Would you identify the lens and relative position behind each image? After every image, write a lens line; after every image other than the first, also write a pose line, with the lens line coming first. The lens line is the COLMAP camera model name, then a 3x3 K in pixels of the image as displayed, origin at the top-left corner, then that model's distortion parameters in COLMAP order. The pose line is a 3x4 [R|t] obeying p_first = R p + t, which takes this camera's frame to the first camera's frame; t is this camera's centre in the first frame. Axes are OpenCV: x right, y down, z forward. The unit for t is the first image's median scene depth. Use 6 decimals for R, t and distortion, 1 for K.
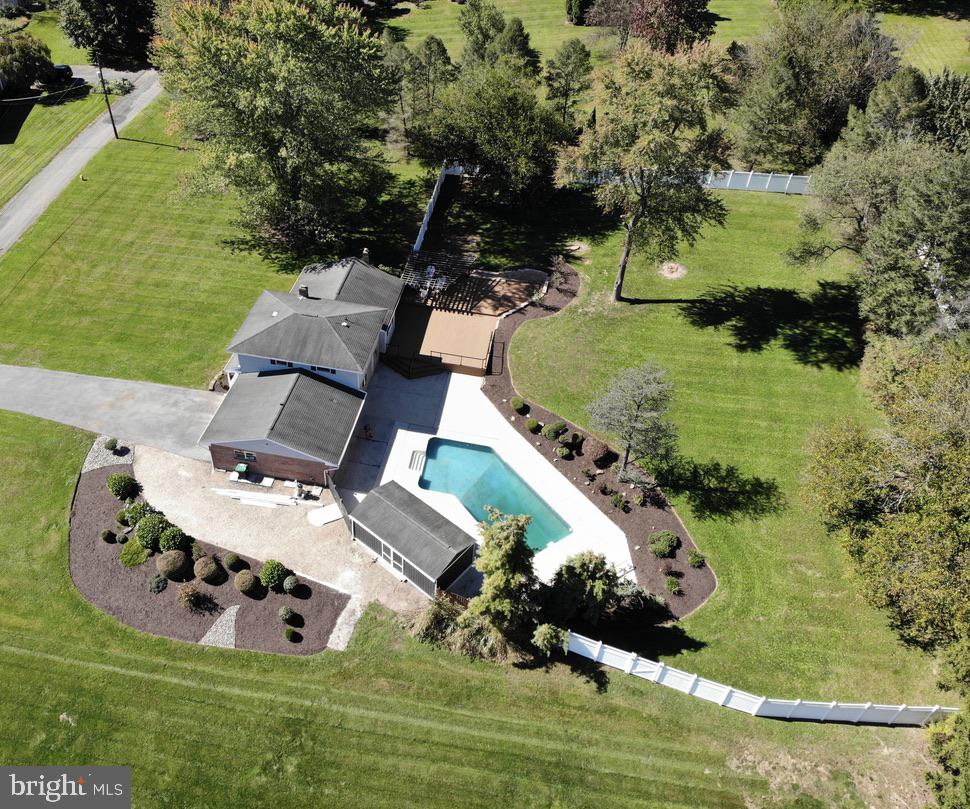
lens RADIAL K [[832.3, 0, 413.2], [0, 832.3, 385.9], [0, 0, 1]] dist [0.080964, -0.195357]
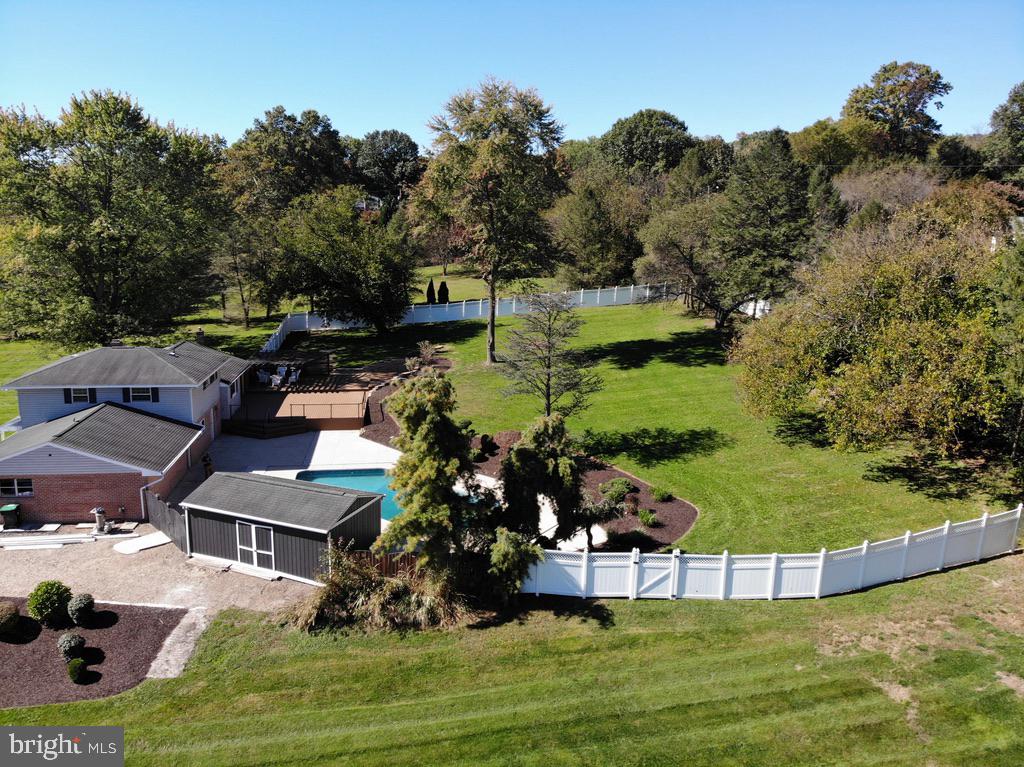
lens RADIAL K [[757.7, 0, 516.4], [0, 757.7, 371.7], [0, 0, 1]] dist [0.110662, -0.247764]
pose [[0.939026, -0.067470, 0.337163, -0.025750], [0.223484, 0.864959, -0.449333, 0.395898], [-0.261315, 0.497286, 0.827298, 0.382340]]
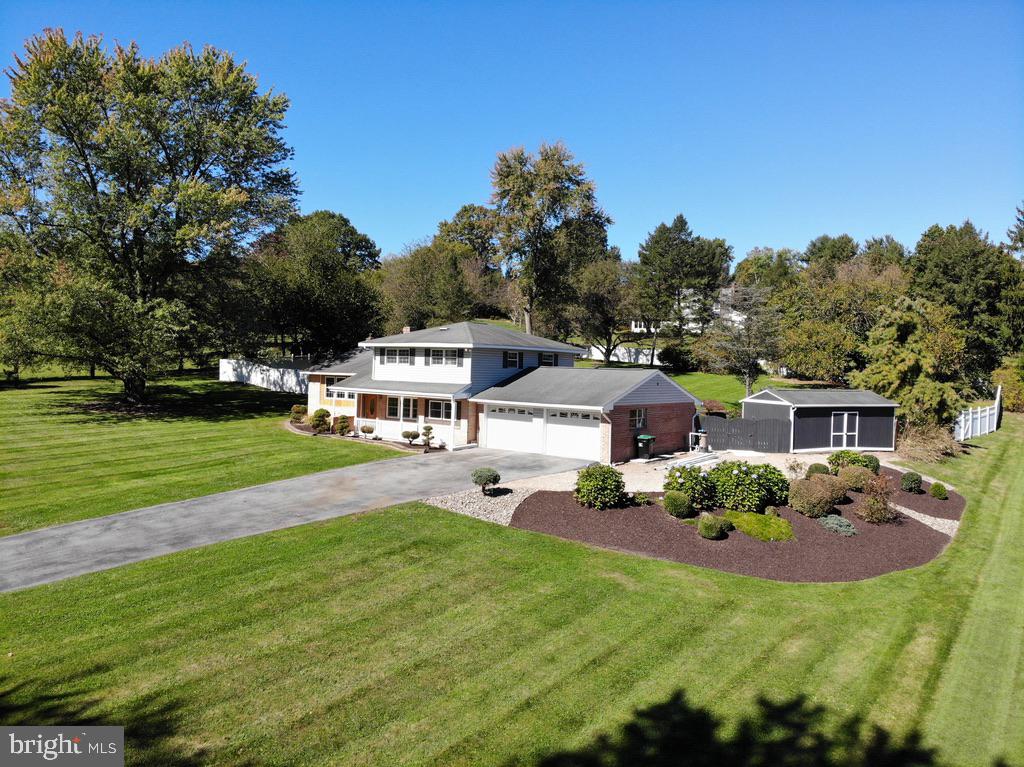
lens RADIAL K [[744.6, 0, 512.0], [0, 744.6, 383.5], [0, 0, 1]] dist [0.051377, -0.149739]
pose [[0.429169, -0.022118, 0.902953, -0.841298], [0.579552, 0.773512, -0.256511, 0.166515], [-0.692772, 0.633395, 0.344786, 0.927220]]
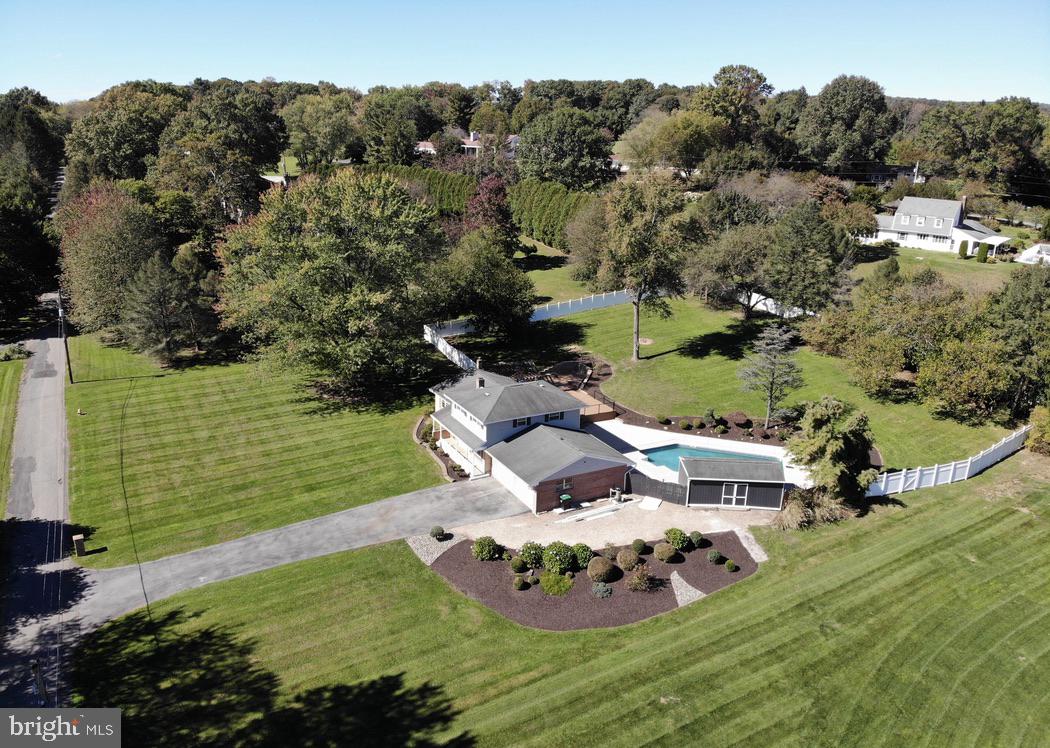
lens RADIAL K [[771.9, 0, 525.0], [0, 771.9, 374.0], [0, 0, 1]] dist [0.140557, -0.301924]
pose [[0.753657, -0.186031, 0.630392, -0.941332], [0.418762, 0.875150, -0.242386, 0.197163], [-0.506596, 0.446660, 0.737465, 0.219638]]
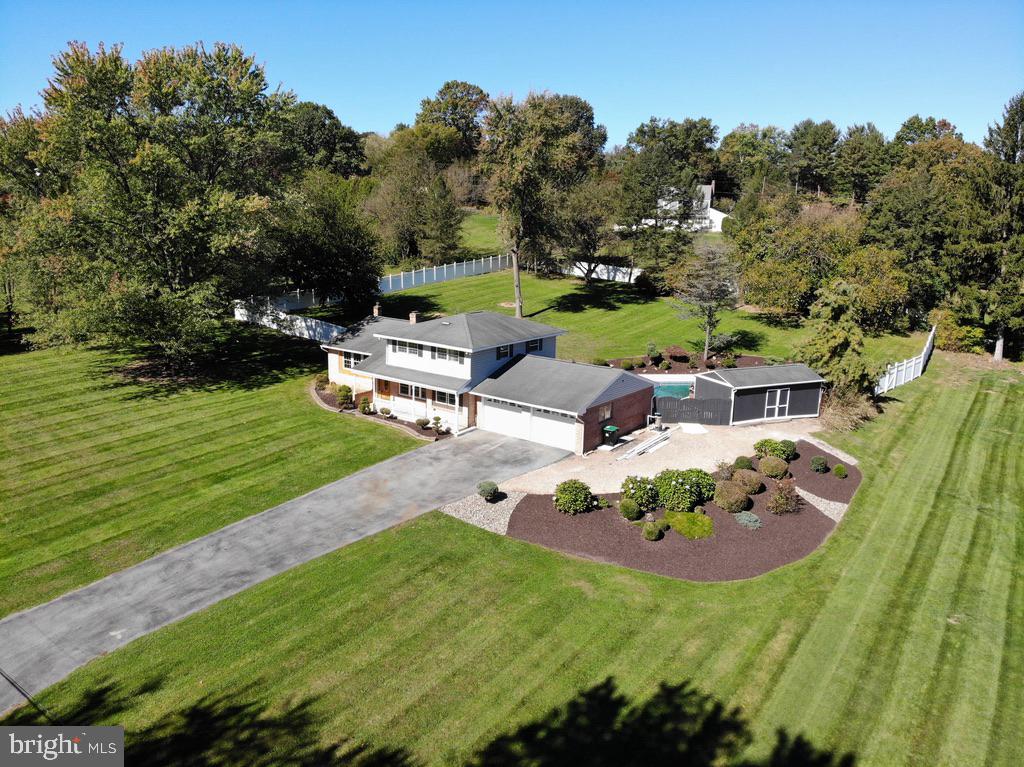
lens RADIAL K [[738.8, 0, 512.0], [0, 738.8, 383.5], [0, 0, 1]] dist [0.097085, -0.228214]
pose [[0.408891, -0.201258, 0.890114, -0.958739], [0.586273, 0.805406, -0.087210, 0.073875], [-0.699351, 0.557509, 0.447315, 0.790311]]
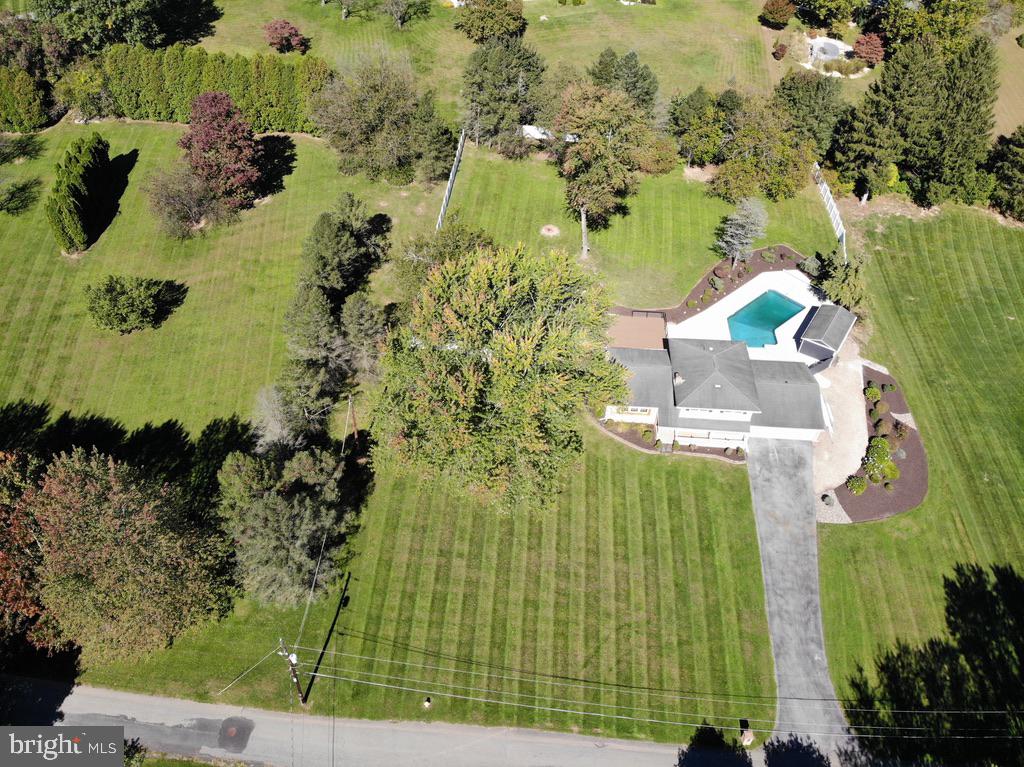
lens RADIAL K [[738.8, 0, 512.0], [0, 738.8, 383.5], [0, 0, 1]] dist [0.097085, -0.228214]
pose [[-0.147434, -0.718490, 0.679732, -1.098273], [0.644154, 0.451759, 0.617235, -1.234493], [-0.750552, 0.528854, 0.396213, 0.926228]]
